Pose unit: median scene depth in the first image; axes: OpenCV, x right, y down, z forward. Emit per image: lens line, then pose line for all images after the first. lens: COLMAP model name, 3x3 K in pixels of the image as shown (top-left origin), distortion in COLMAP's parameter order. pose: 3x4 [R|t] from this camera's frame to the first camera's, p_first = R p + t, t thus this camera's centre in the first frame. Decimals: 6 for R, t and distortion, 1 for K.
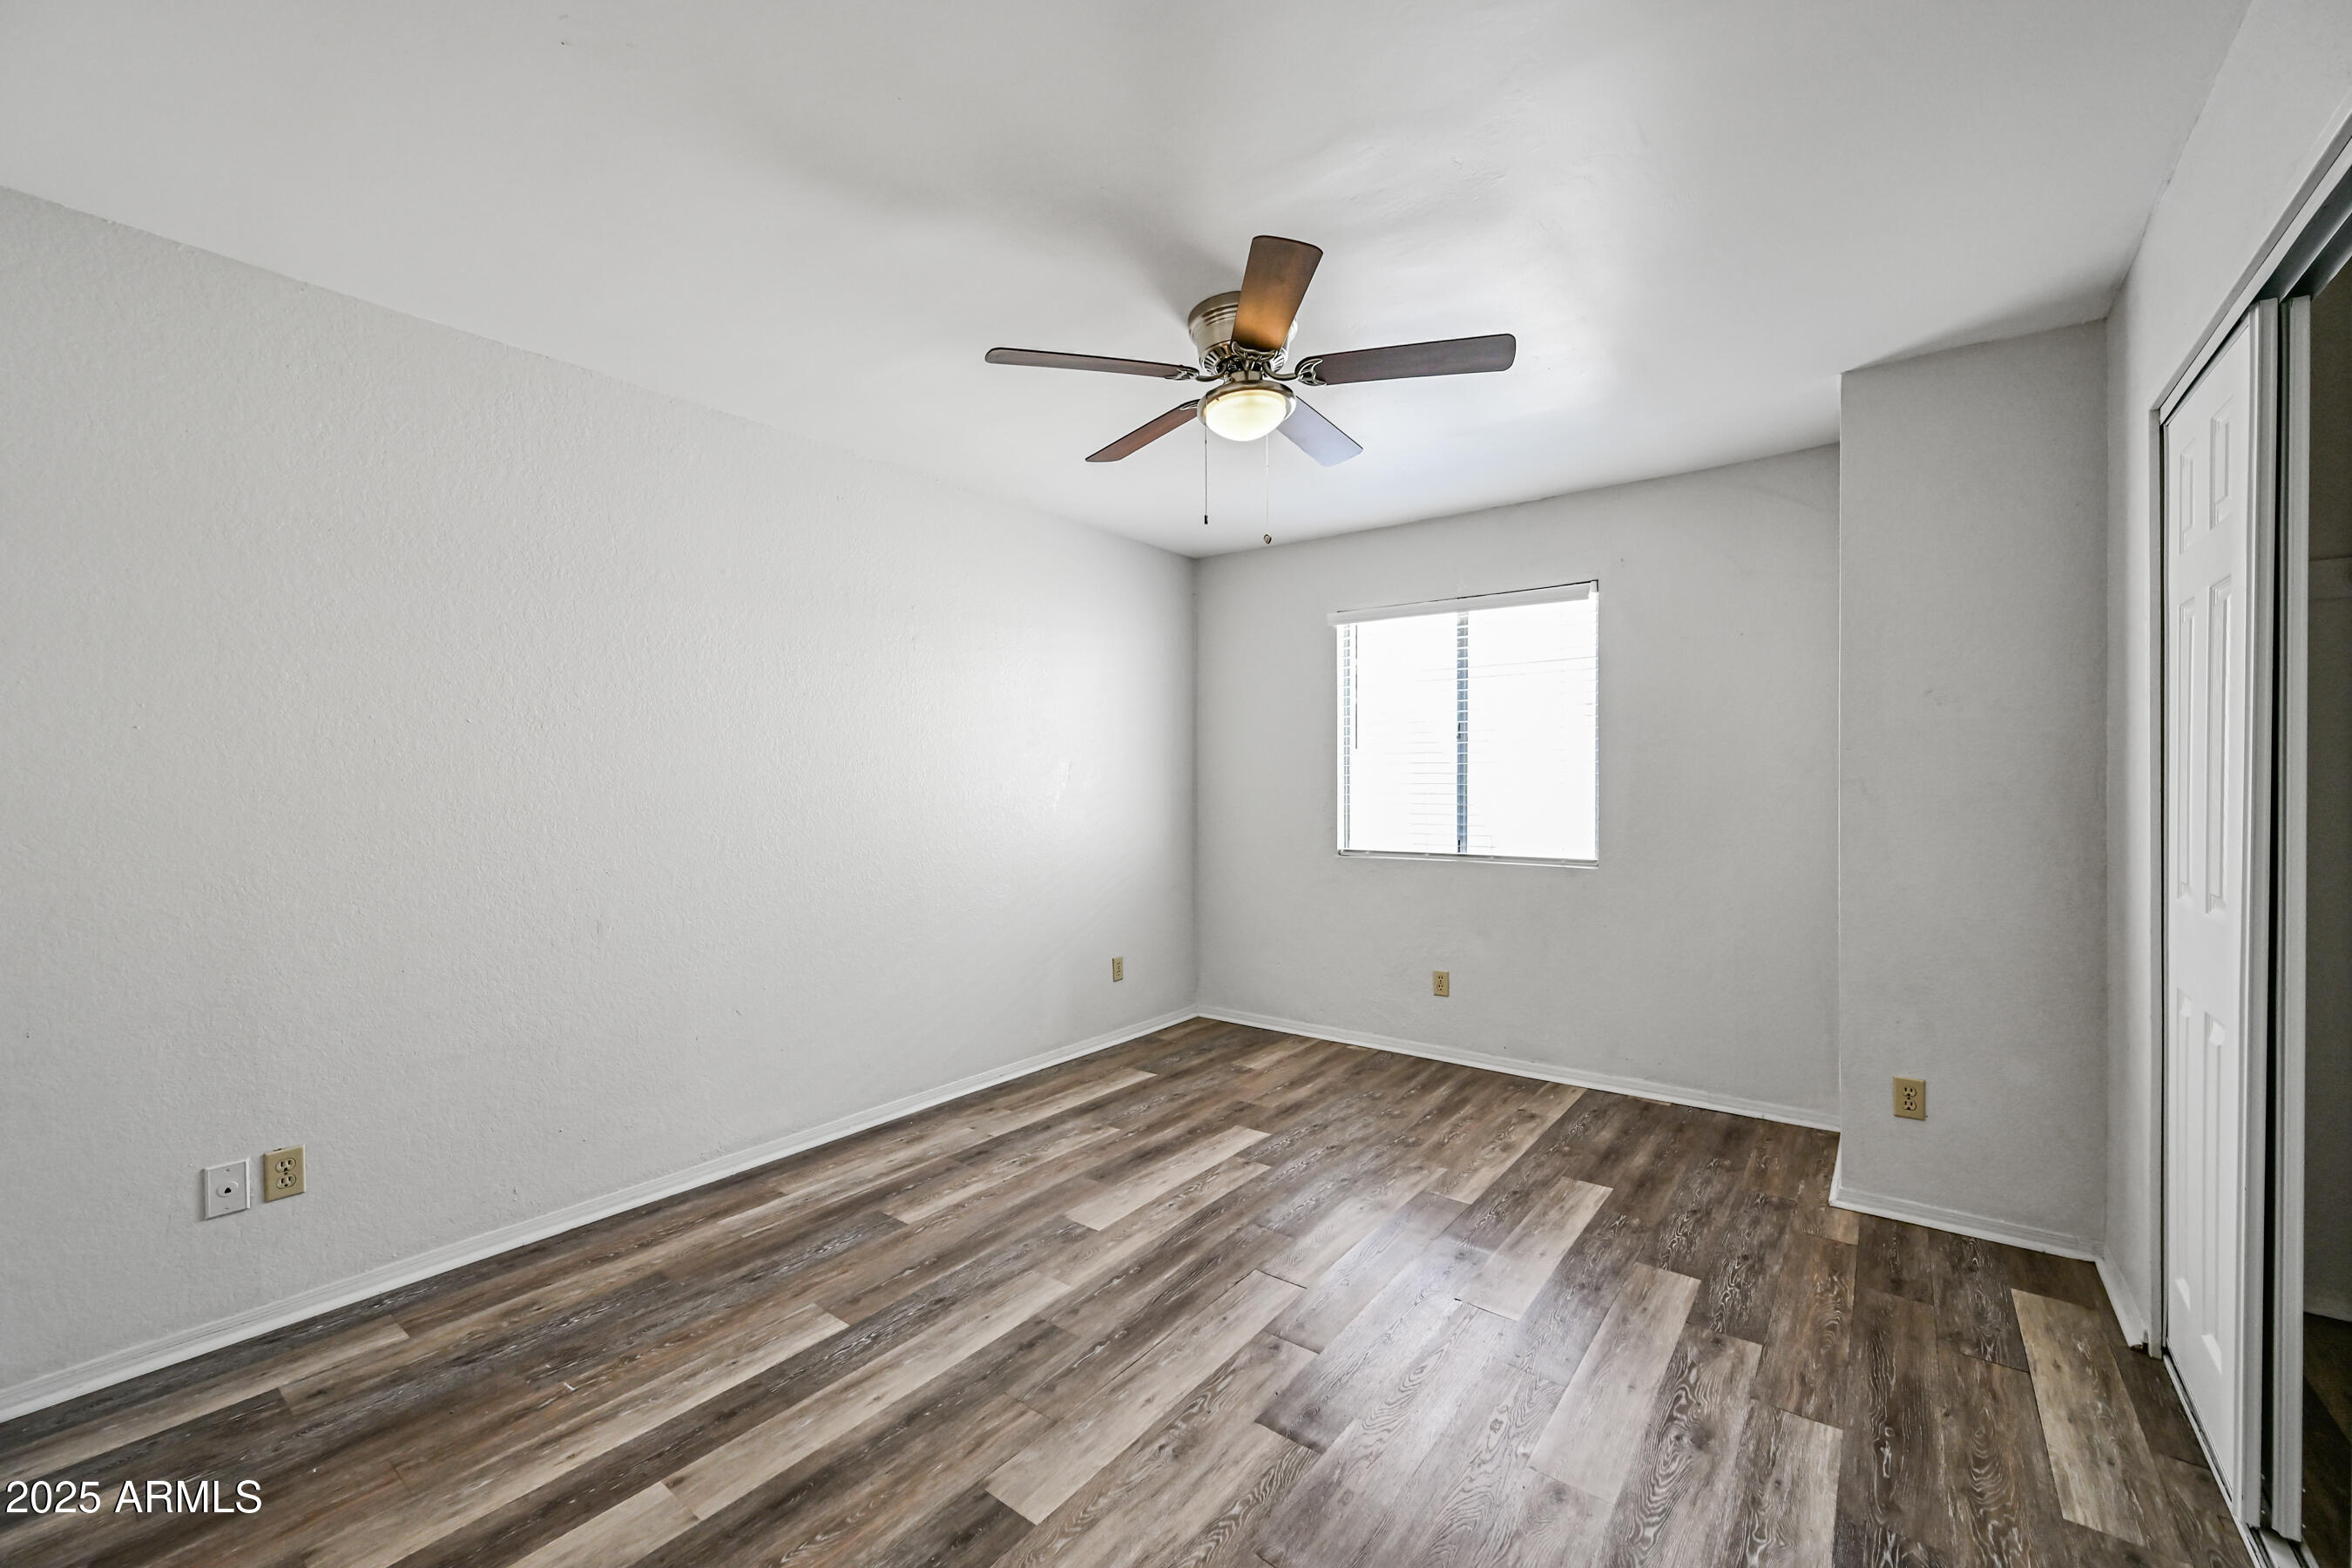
lens RADIAL K [[937.7, 0, 1176.0], [0, 937.7, 784.0], [0, 0, 1]] dist [-0.000325, -0.000051]
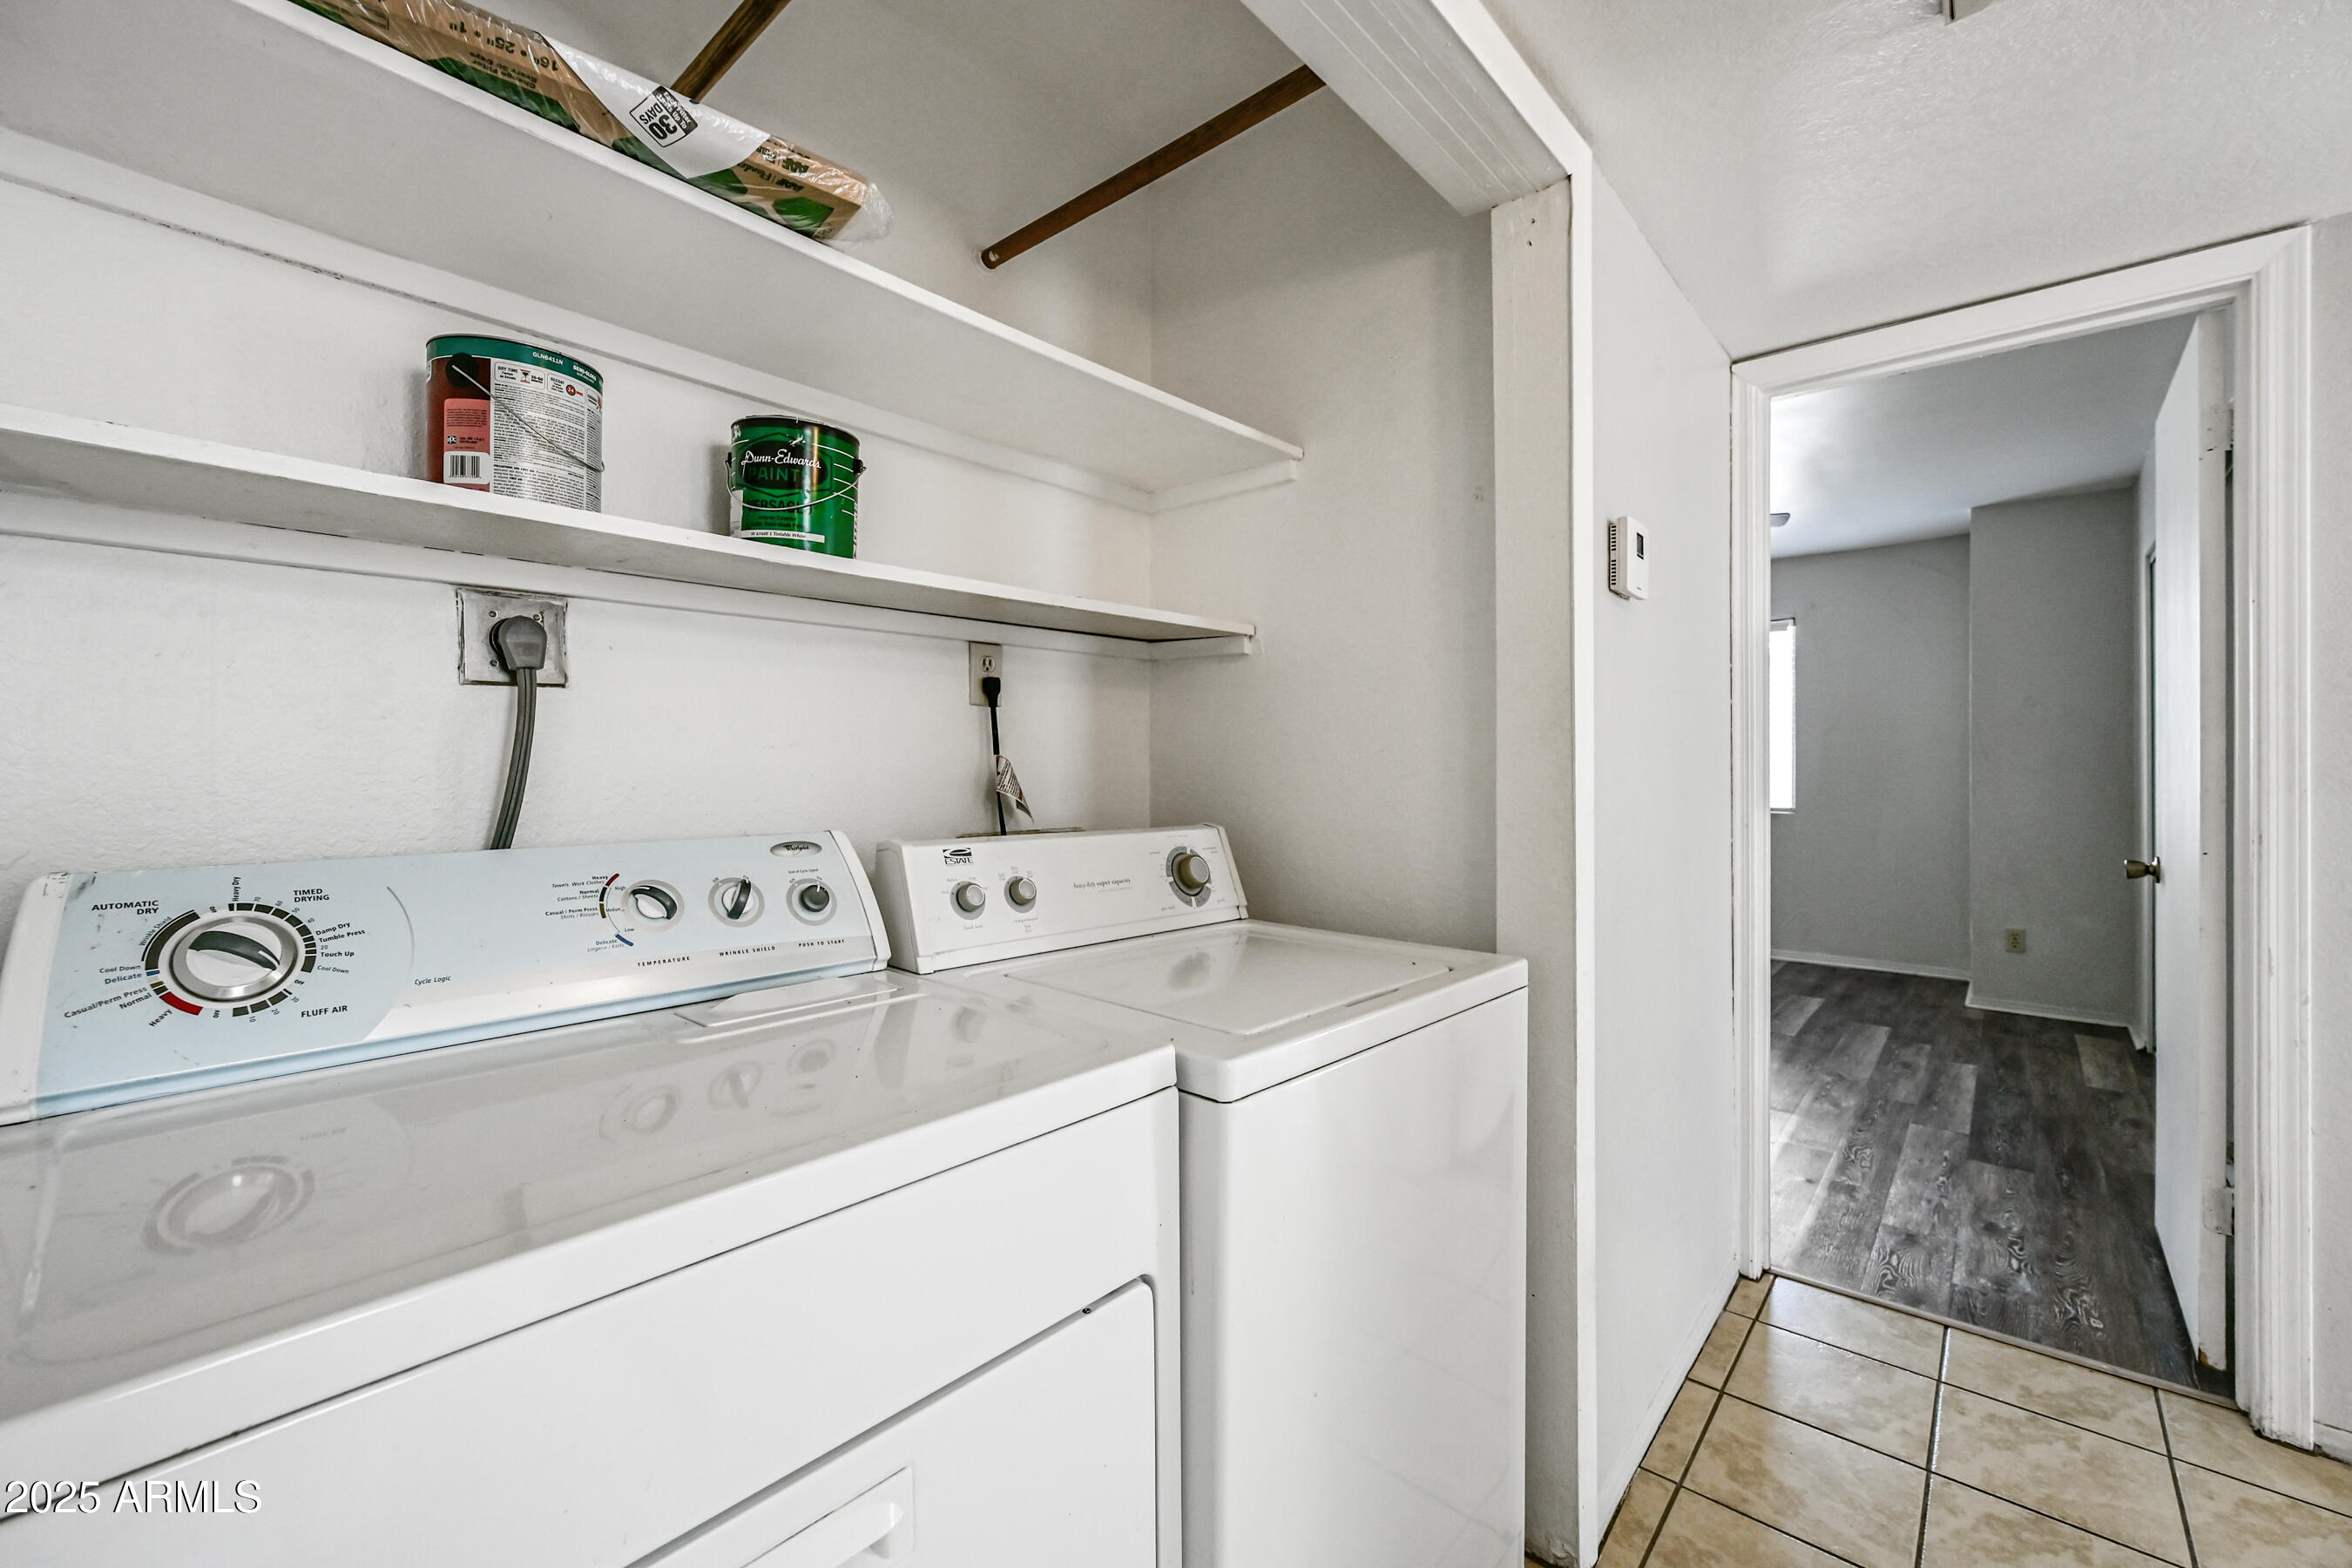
lens RADIAL K [[951.0, 0, 1171.7], [0, 951.0, 761.4], [0, 0, 1]] dist [-0.001035, 0.000037]
pose [[0.997502, 0.005141, -0.070444, -0.659418], [-0.005527, 0.999971, -0.005277, 0.032870], [0.070415, 0.005653, 0.997502, -0.875429]]
